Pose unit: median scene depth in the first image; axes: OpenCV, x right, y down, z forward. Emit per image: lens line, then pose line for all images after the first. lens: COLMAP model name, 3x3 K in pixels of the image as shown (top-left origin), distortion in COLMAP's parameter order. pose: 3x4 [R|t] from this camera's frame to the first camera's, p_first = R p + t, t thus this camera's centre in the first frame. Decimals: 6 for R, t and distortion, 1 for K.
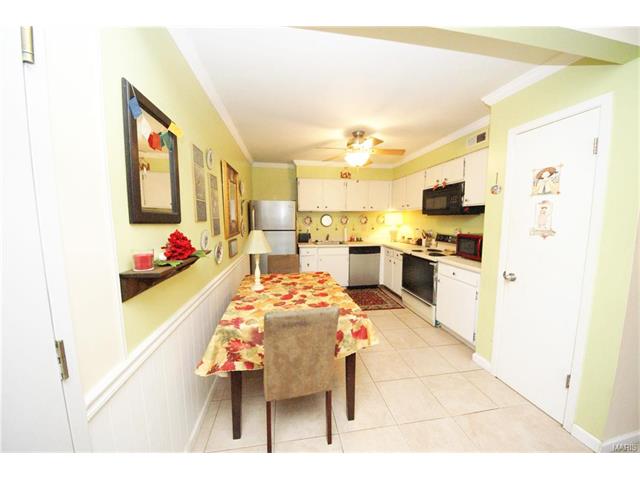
lens RADIAL K [[227.1, 0, 318.5], [0, 227.1, 243.3], [0, 0, 1]] dist [0.001533, -0.008891]
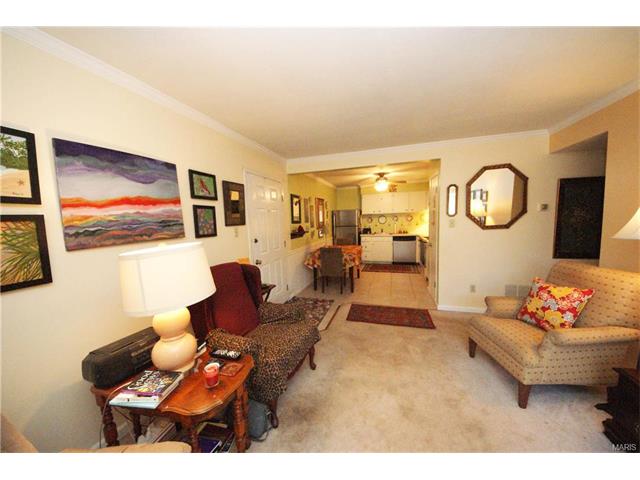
lens RADIAL K [[227.1, 0, 318.5], [0, 227.1, 243.3], [0, 0, 1]] dist [0.001533, -0.008891]
pose [[0.893831, 0.016965, -0.448082, 0.541323], [-0.014614, 0.999855, 0.008703, 0.083497], [0.448165, -0.001231, 0.893950, -0.903330]]
